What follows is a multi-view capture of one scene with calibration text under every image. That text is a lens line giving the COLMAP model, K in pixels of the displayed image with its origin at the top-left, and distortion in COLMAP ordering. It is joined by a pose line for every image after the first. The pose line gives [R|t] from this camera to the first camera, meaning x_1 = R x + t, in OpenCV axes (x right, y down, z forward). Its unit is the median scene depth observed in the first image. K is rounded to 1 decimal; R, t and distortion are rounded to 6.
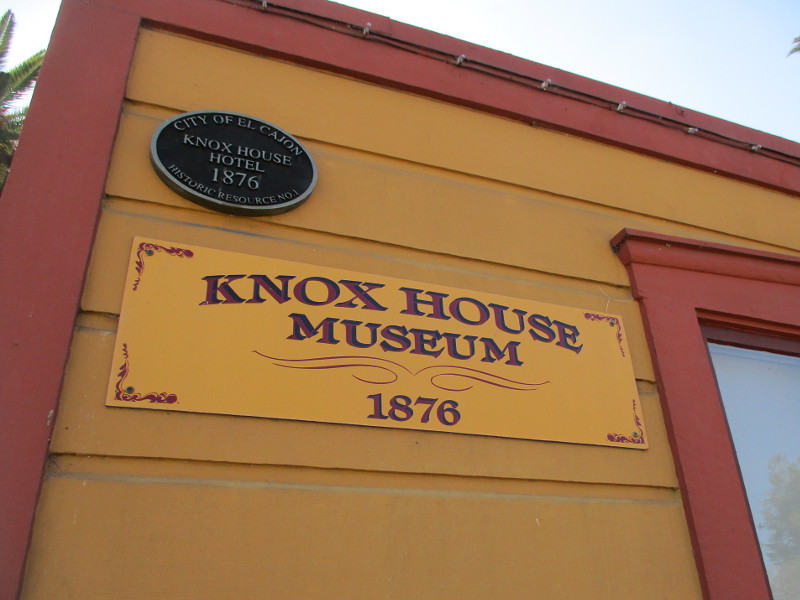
lens RADIAL K [[663.3, 0, 400.7], [0, 663.3, 299.2], [0, 0, 1]] dist [-0.038359, 0.003705]
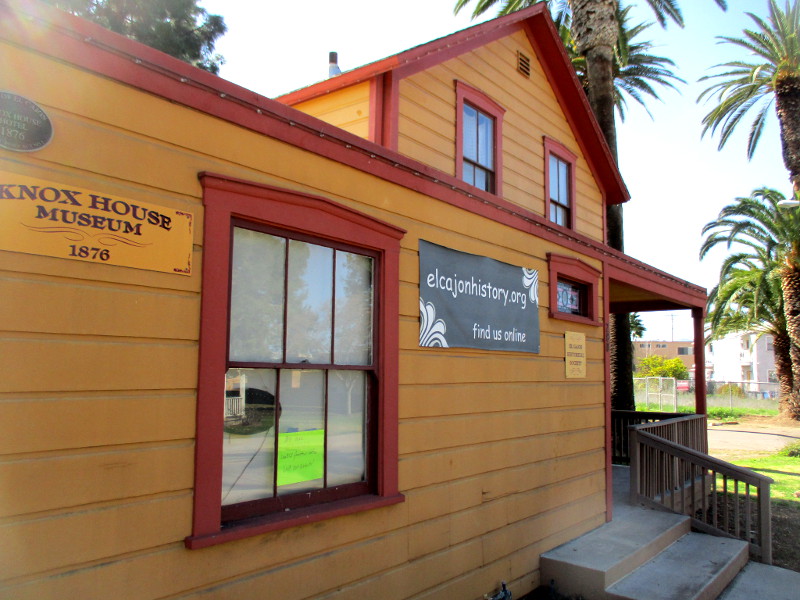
lens RADIAL K [[663.3, 0, 400.2], [0, 663.3, 301.3], [0, 0, 1]] dist [-0.038359, 0.003705]
pose [[0.829513, 0.094731, 0.550394, -0.304158], [-0.293348, 0.912519, 0.285056, -0.605499], [-0.475242, -0.397915, 0.784735, -1.289425]]
